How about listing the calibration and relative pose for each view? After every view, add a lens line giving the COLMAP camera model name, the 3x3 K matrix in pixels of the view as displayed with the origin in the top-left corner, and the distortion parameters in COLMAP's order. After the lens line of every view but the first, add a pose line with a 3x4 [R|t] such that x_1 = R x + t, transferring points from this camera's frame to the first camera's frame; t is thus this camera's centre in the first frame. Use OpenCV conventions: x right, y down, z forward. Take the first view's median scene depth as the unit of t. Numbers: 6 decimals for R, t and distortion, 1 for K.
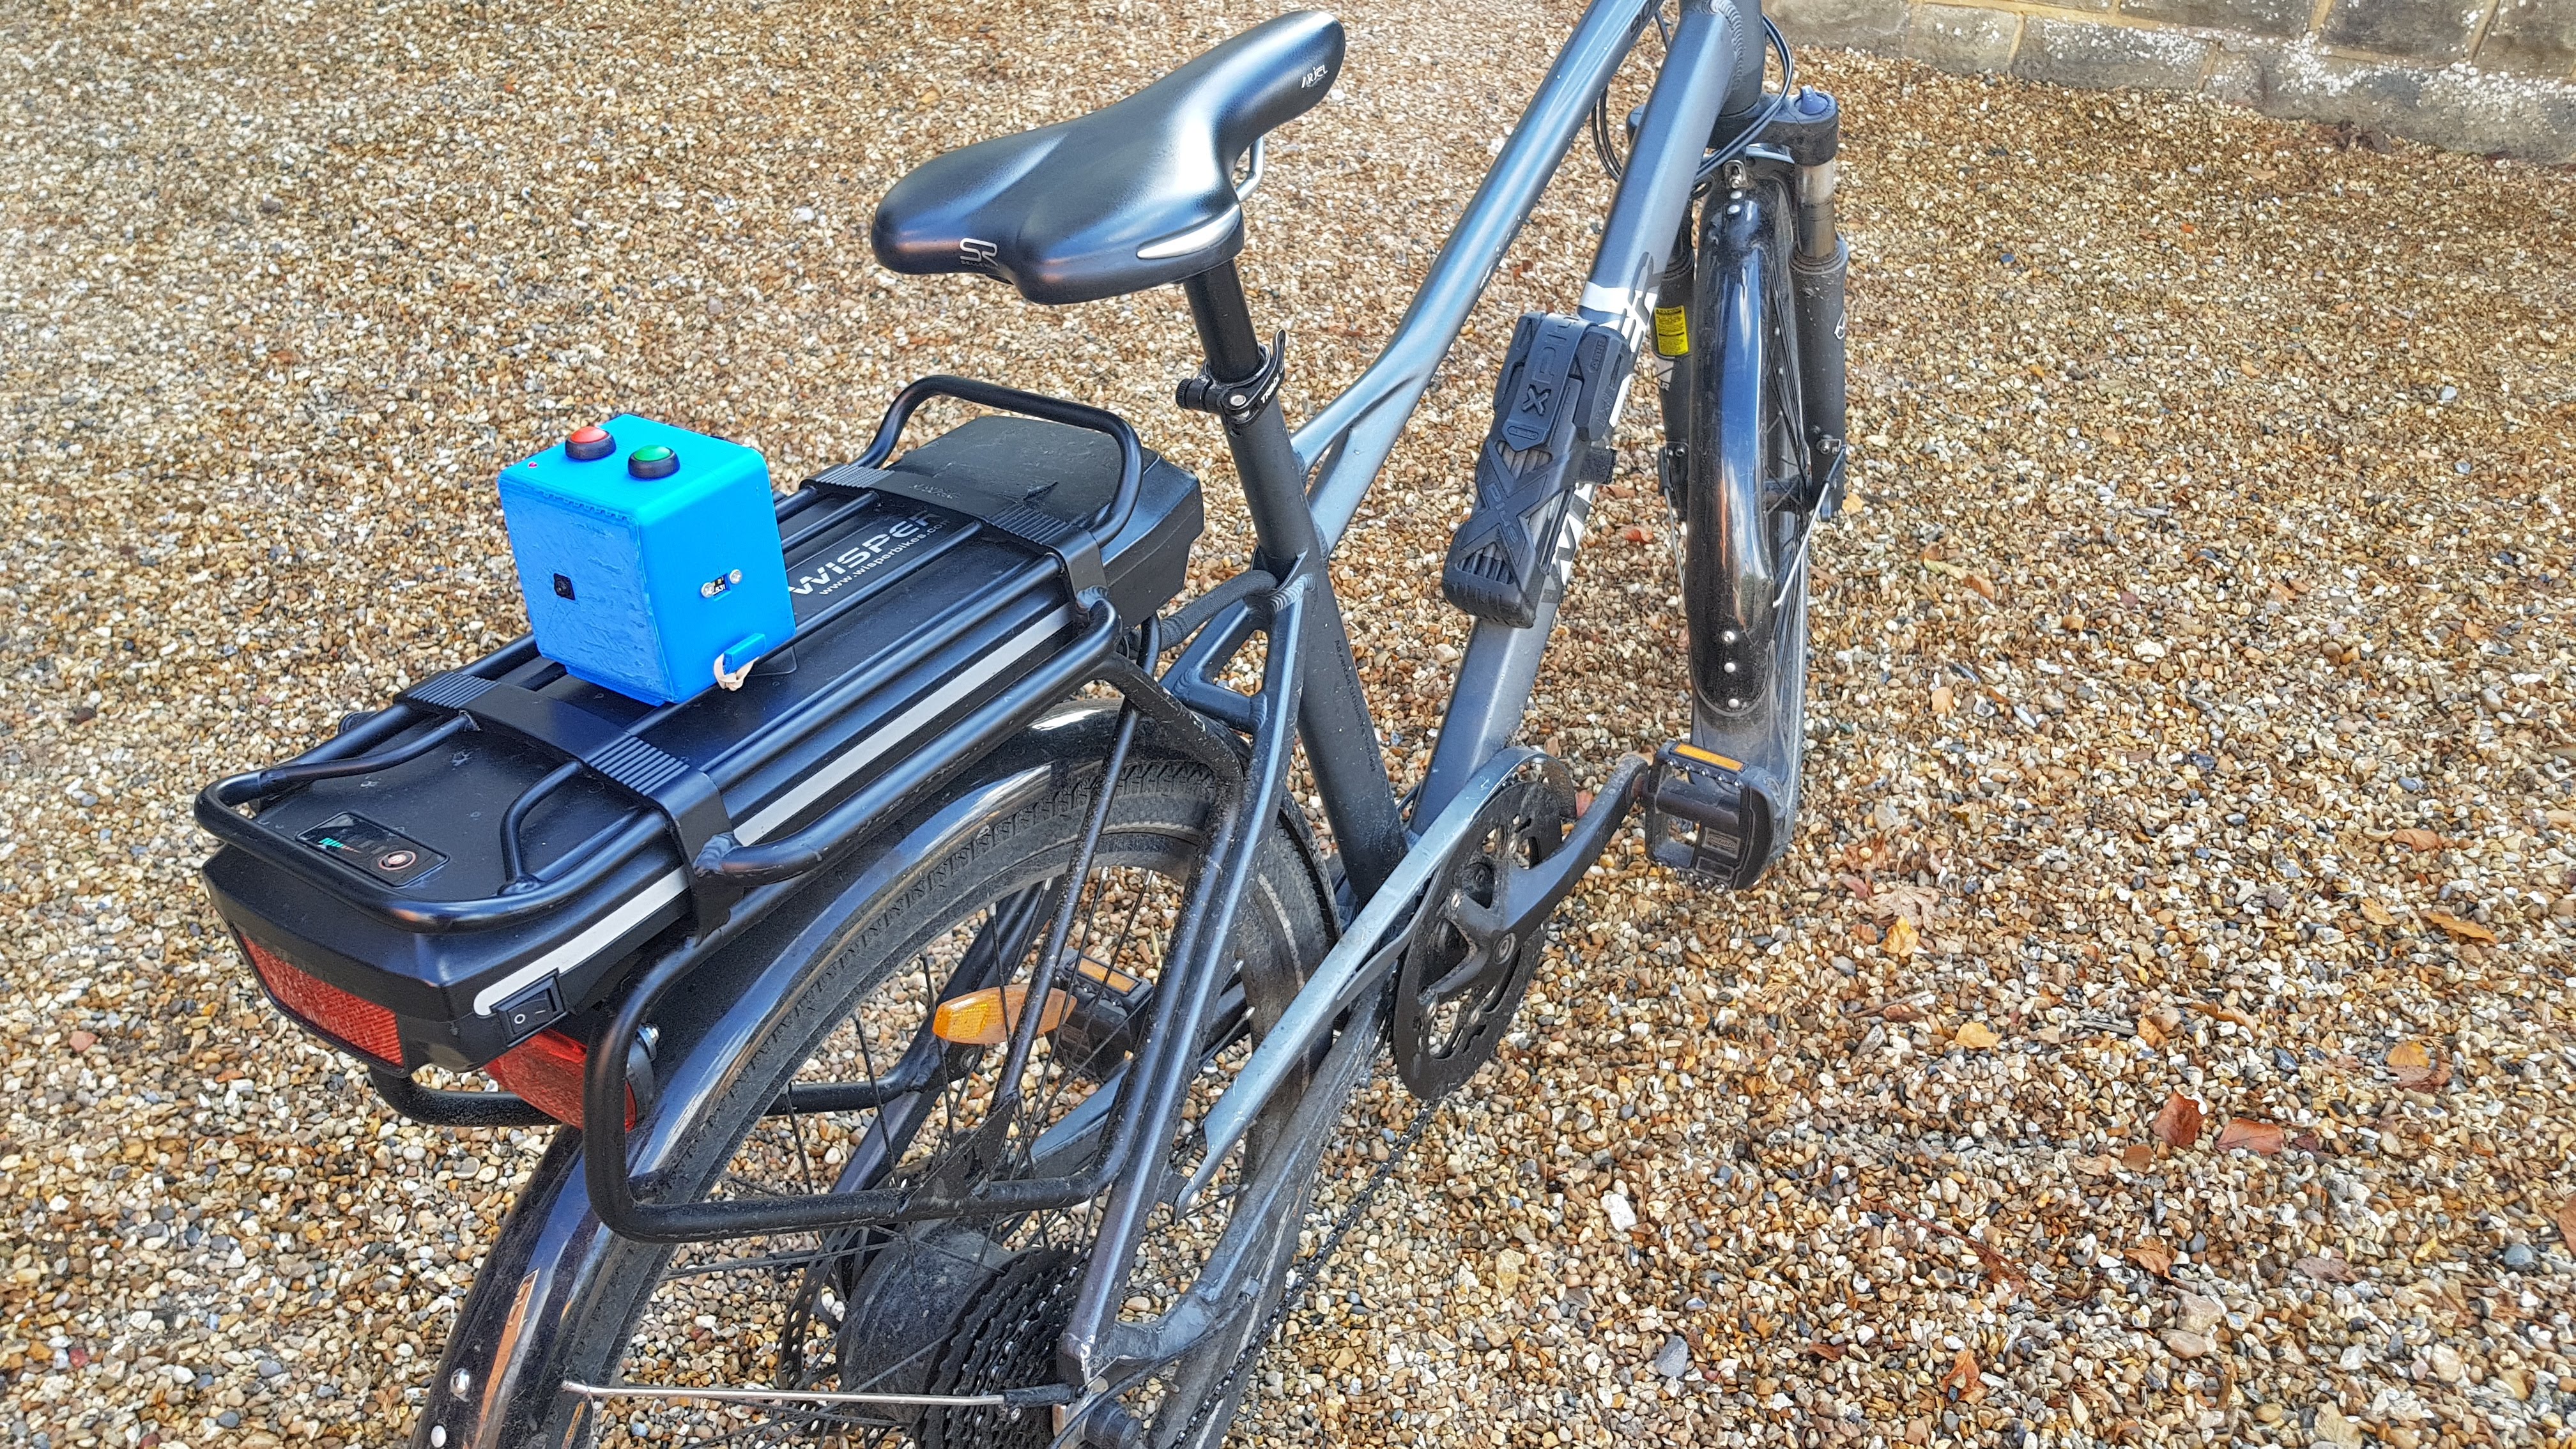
lens RADIAL K [[2124.6, 0, 1288.0], [0, 2124.6, 724.5], [0, 0, 1]] dist [-0.041671, 0.002665]
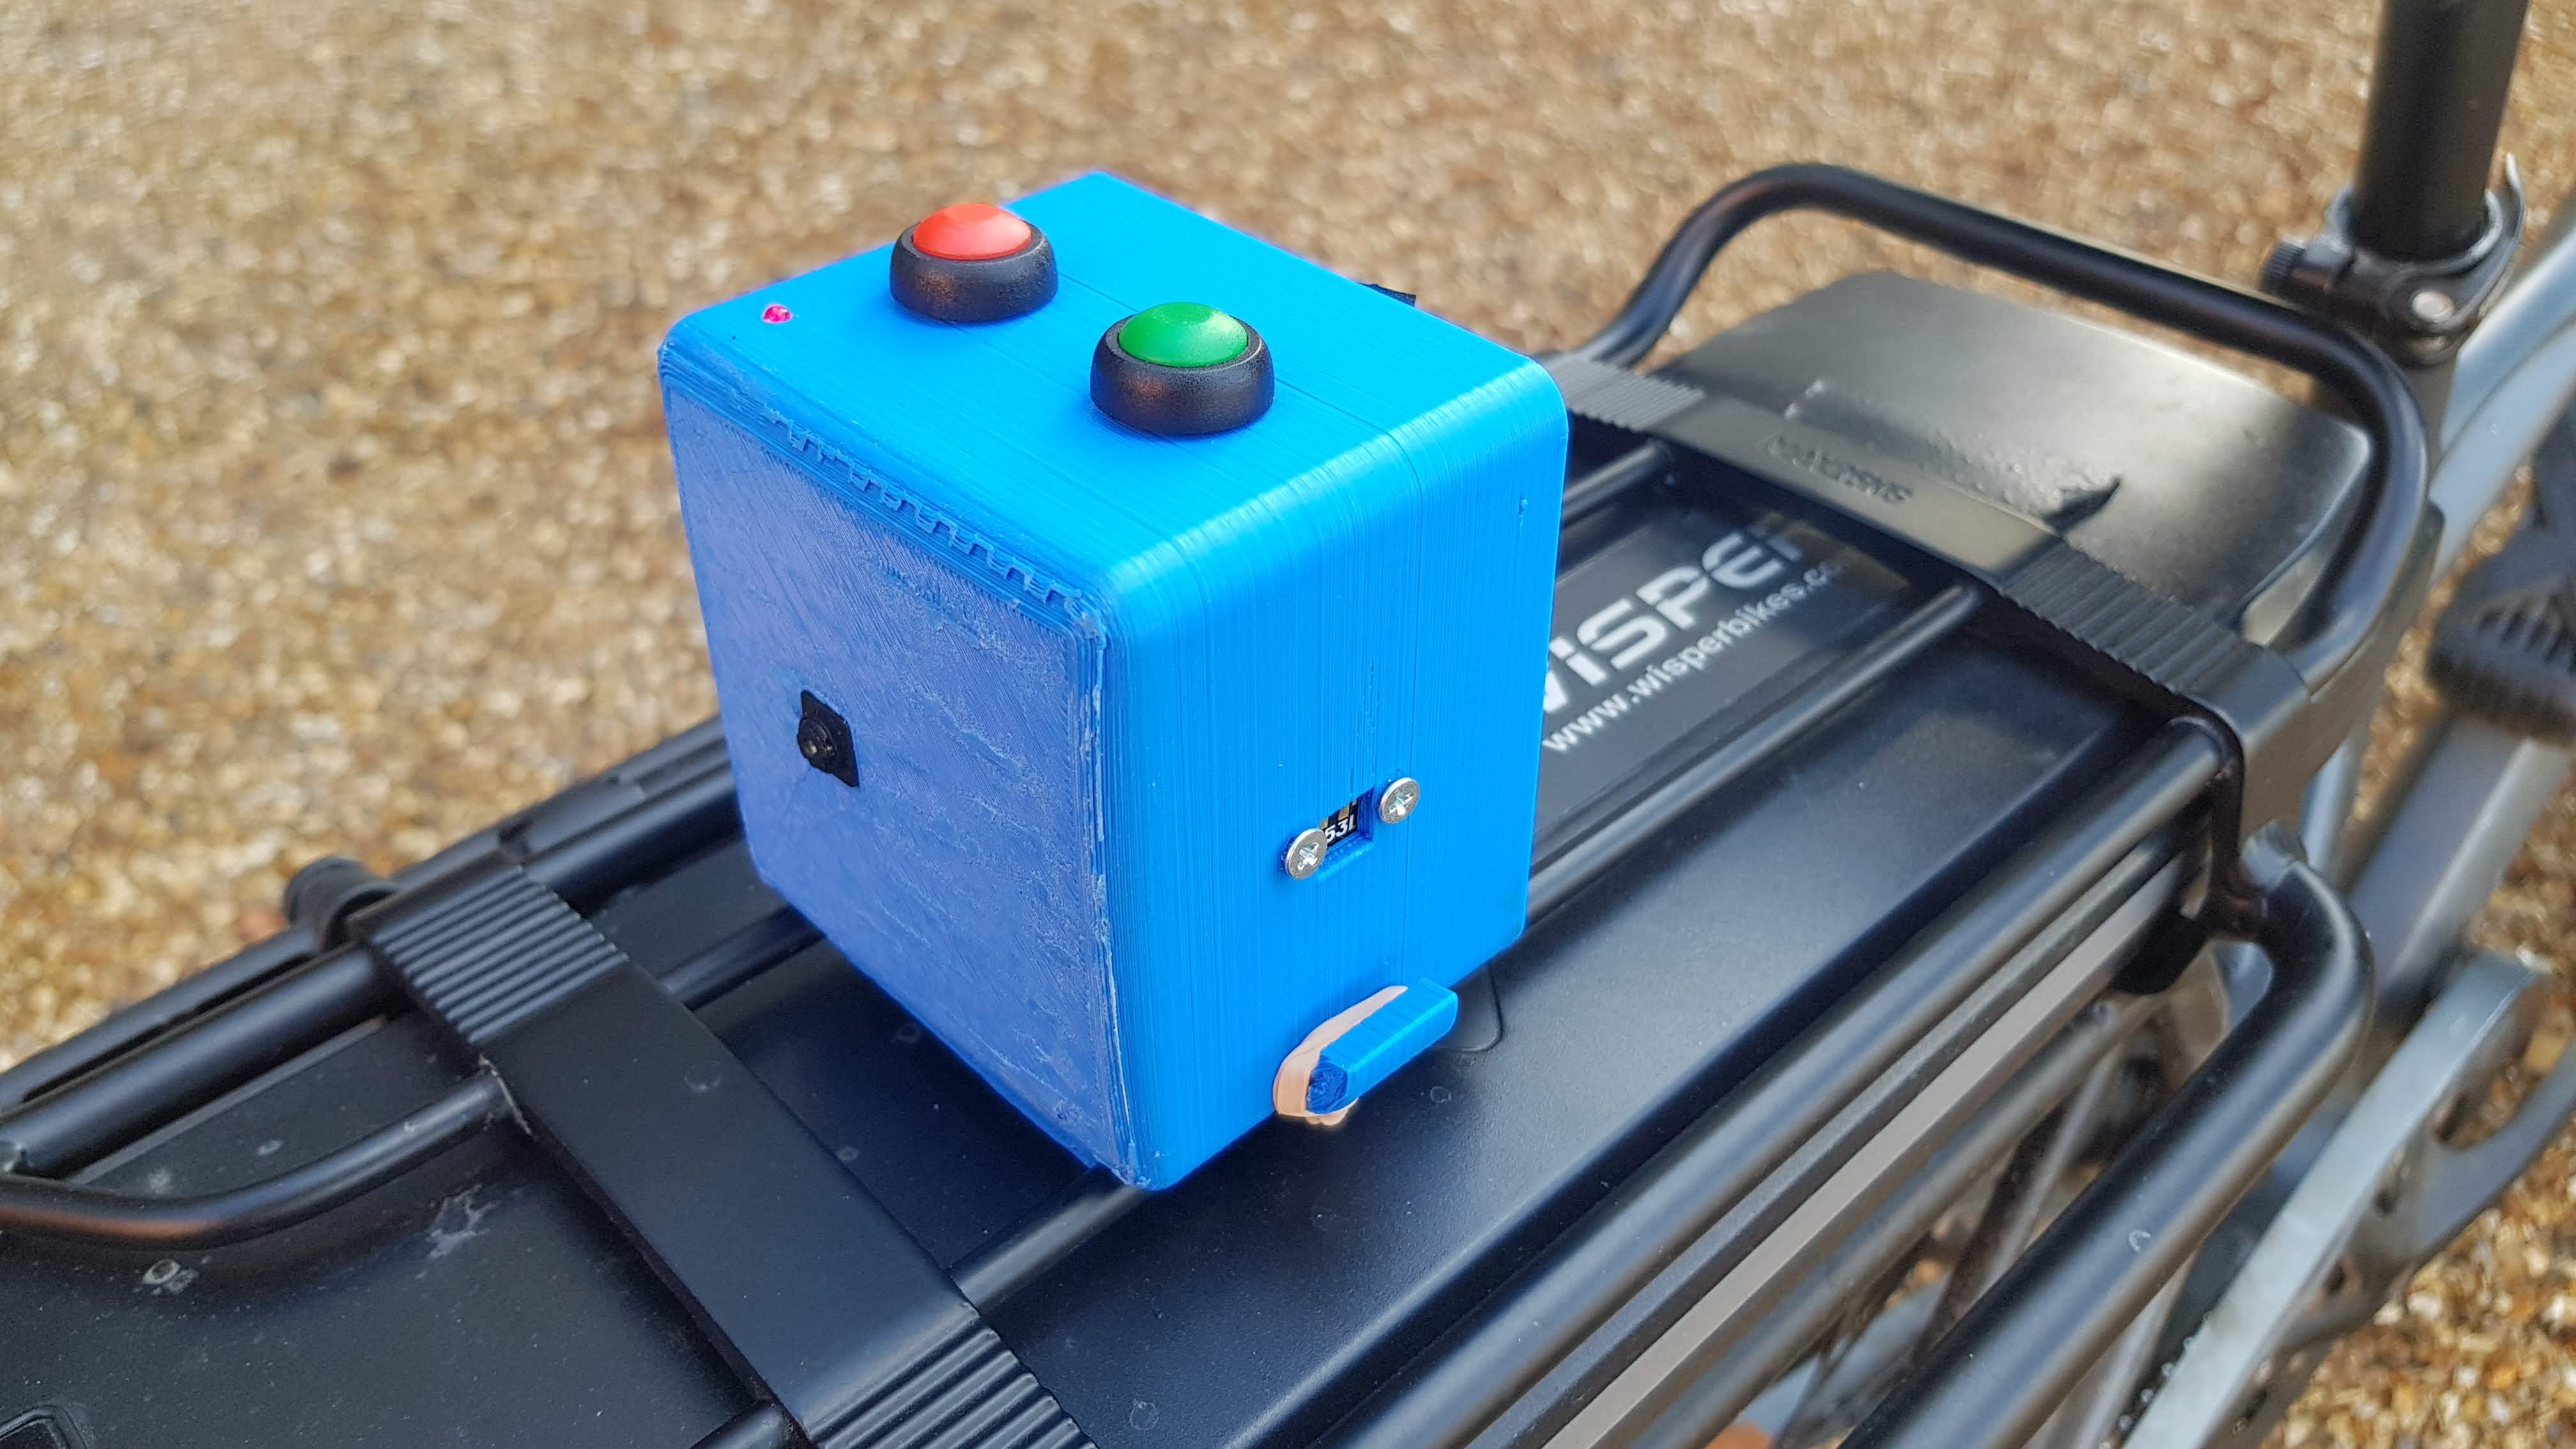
lens RADIAL K [[2067.1, 0, 1285.7], [0, 2067.1, 802.1], [0, 0, 1]] dist [0.029774, -0.131016]
pose [[0.974648, 0.164374, -0.151800, -0.106113], [-0.142959, 0.979396, 0.142637, -0.048808], [0.172118, -0.117319, 0.978065, 0.328683]]
